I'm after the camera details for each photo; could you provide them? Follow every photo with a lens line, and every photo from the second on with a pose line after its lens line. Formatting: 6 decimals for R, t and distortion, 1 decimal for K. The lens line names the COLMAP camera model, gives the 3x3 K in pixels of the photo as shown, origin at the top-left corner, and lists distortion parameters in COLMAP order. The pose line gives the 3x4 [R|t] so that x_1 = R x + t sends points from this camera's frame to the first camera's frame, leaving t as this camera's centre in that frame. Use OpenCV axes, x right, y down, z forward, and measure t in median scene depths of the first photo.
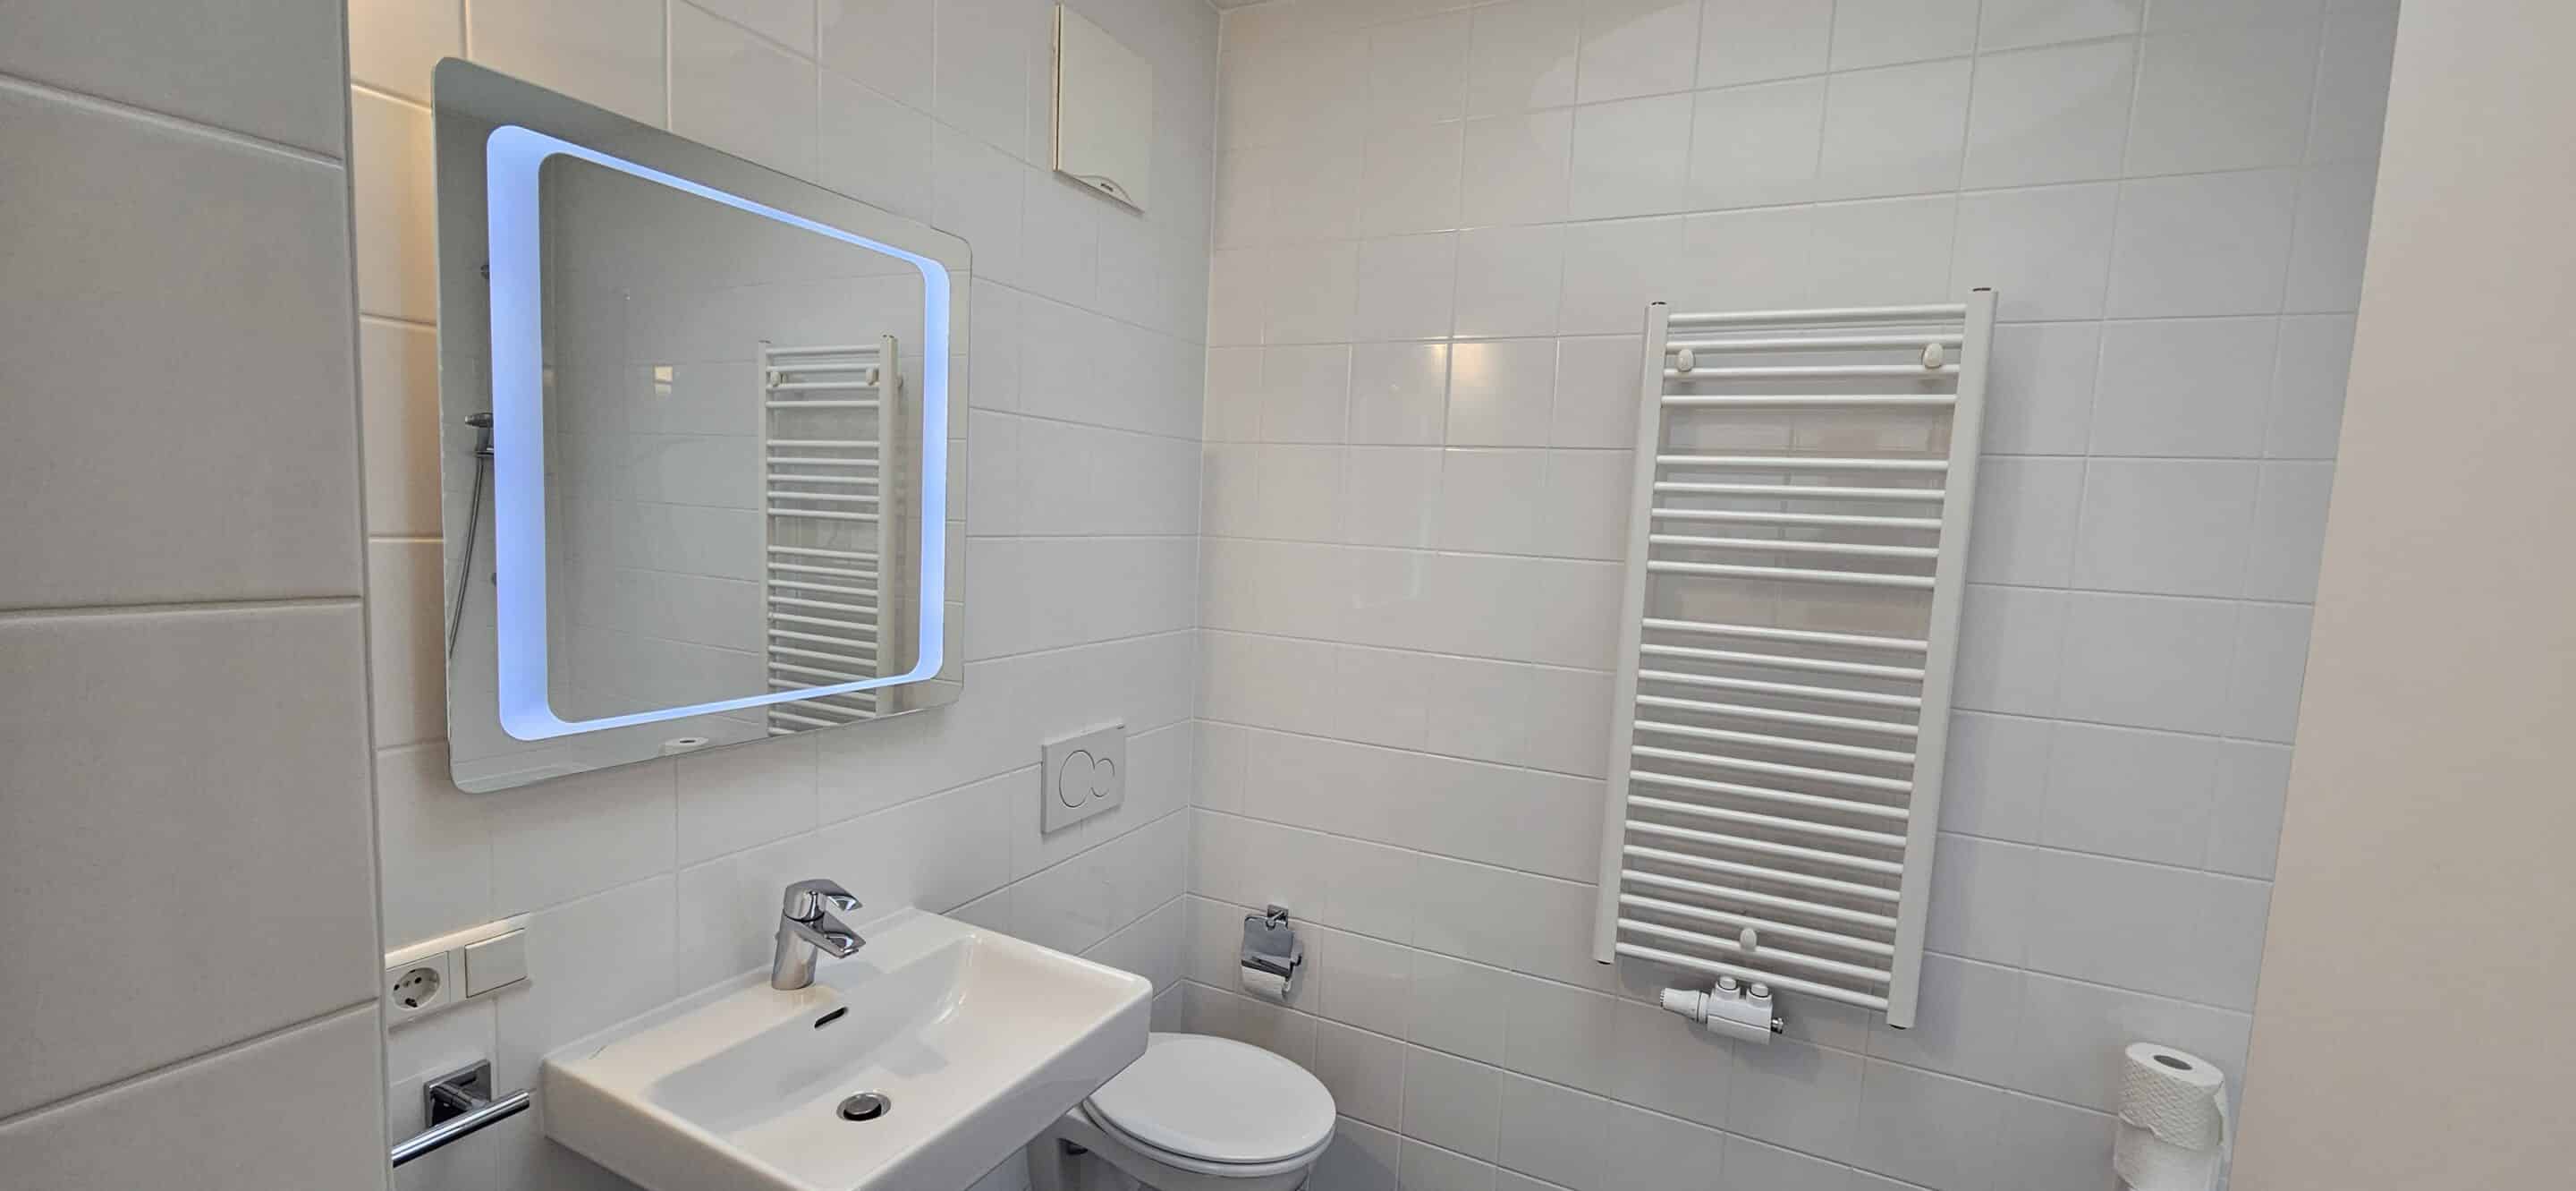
lens RADIAL K [[1048.6, 0, 1289.5], [0, 1048.6, 610.3], [0, 0, 1]] dist [0.002476, -0.000392]
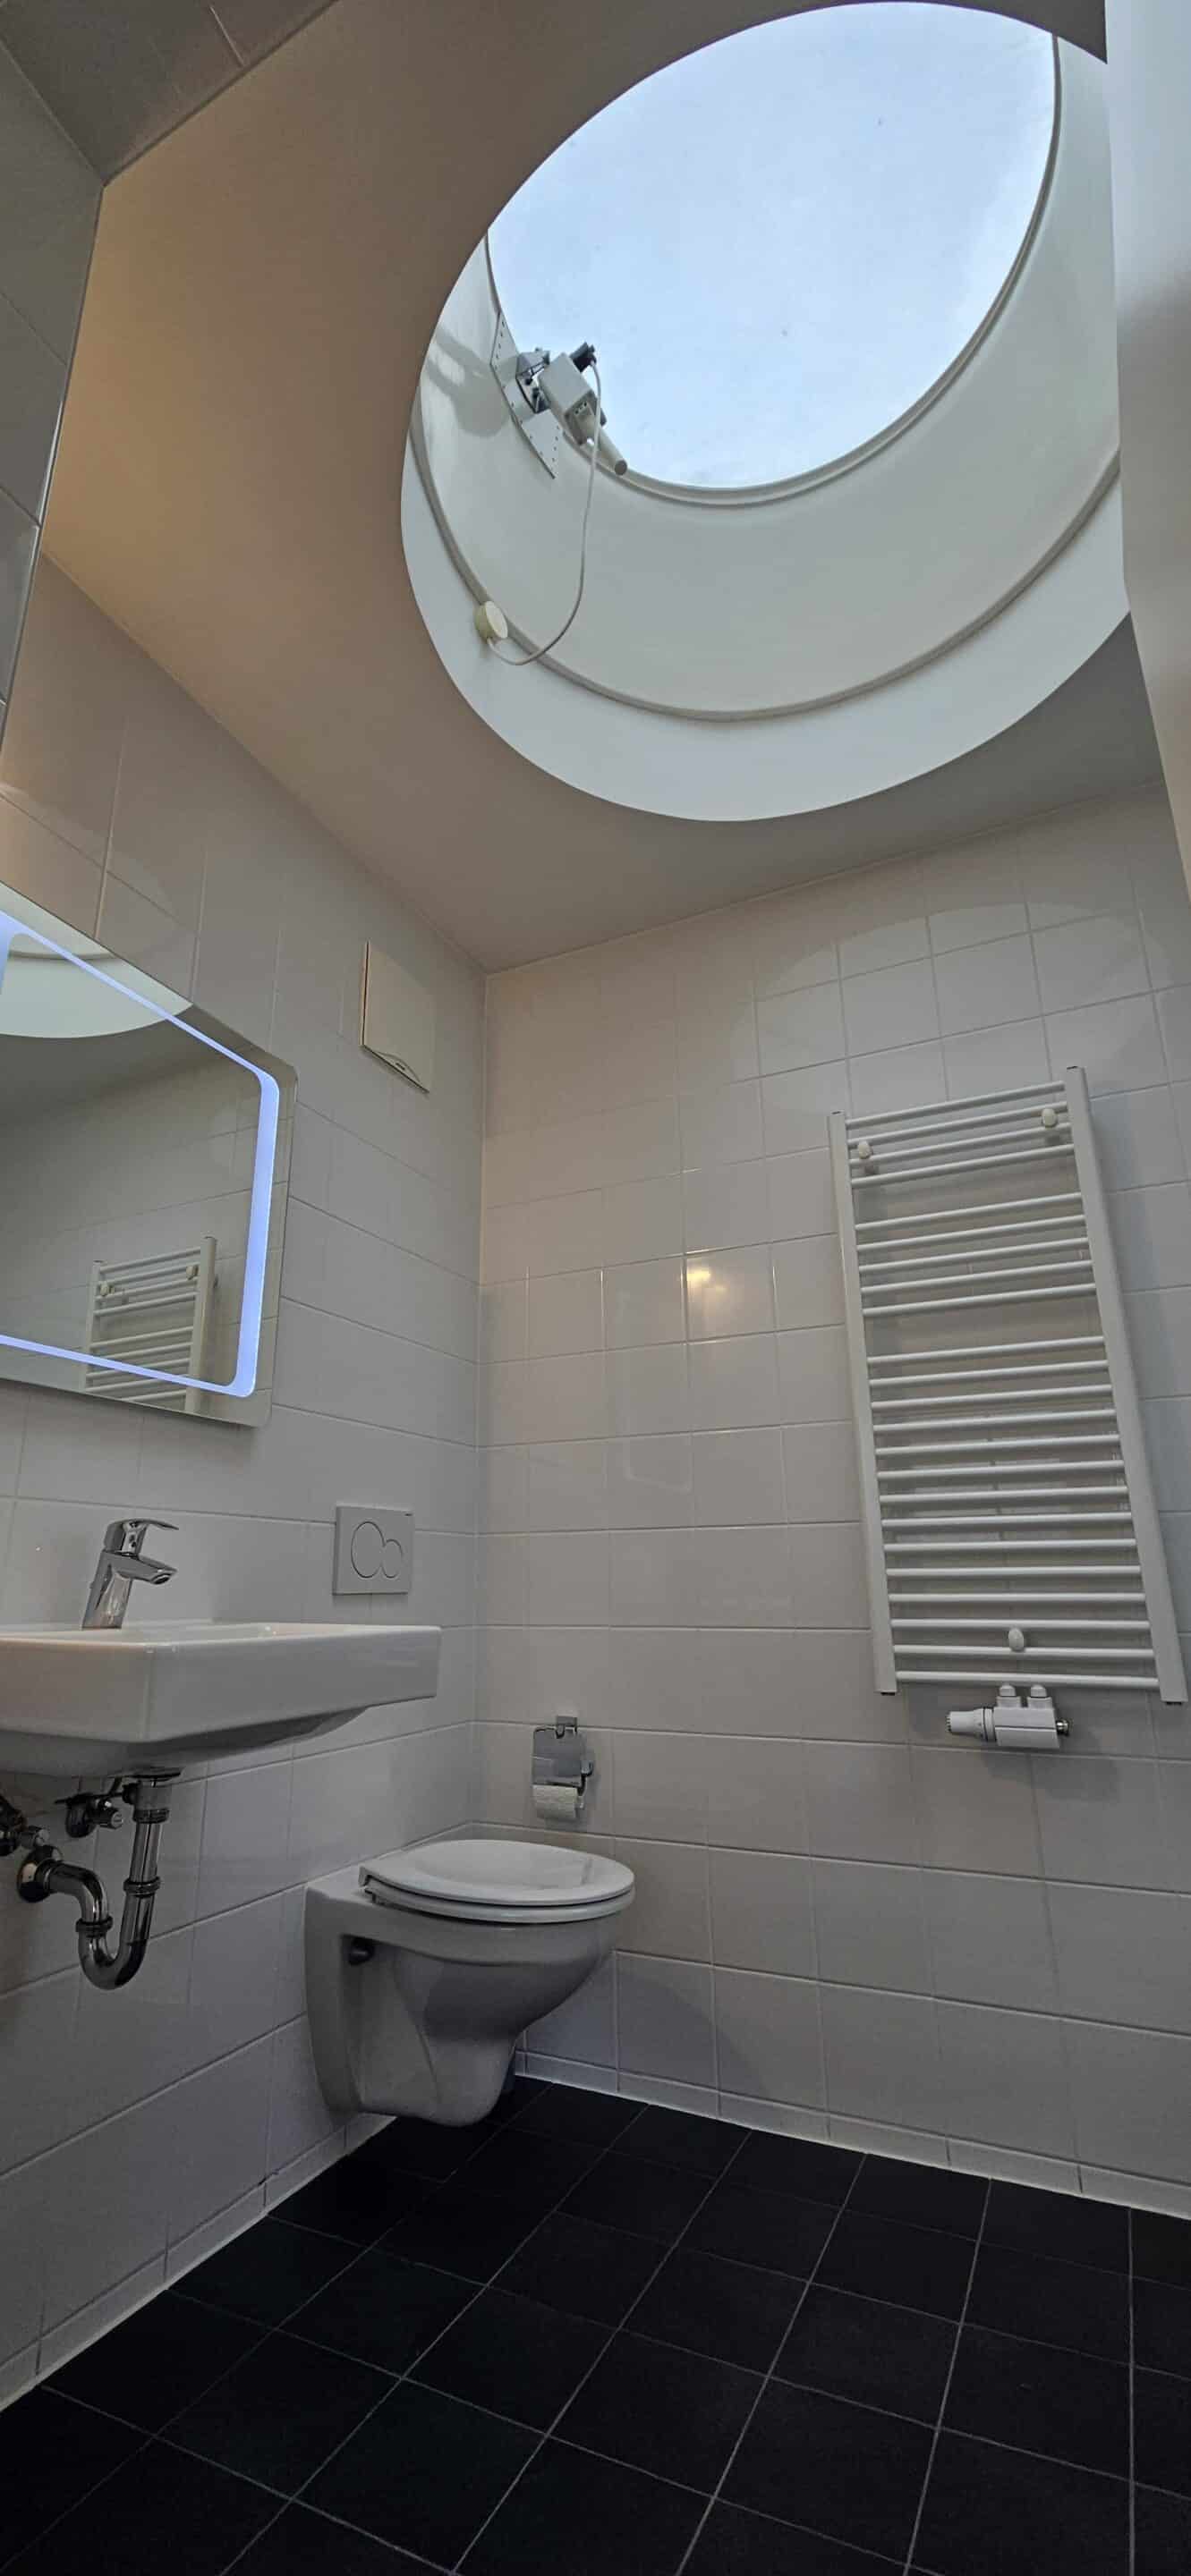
lens RADIAL K [[1048.6, 0, 593.4], [0, 1048.6, 1287.0], [0, 0, 1]] dist [0.002476, -0.000392]
pose [[0.997967, -0.054607, 0.032867, 0.004530], [0.063031, 0.922037, -0.381937, 0.349805], [-0.009448, 0.383232, 0.923604, -0.086263]]
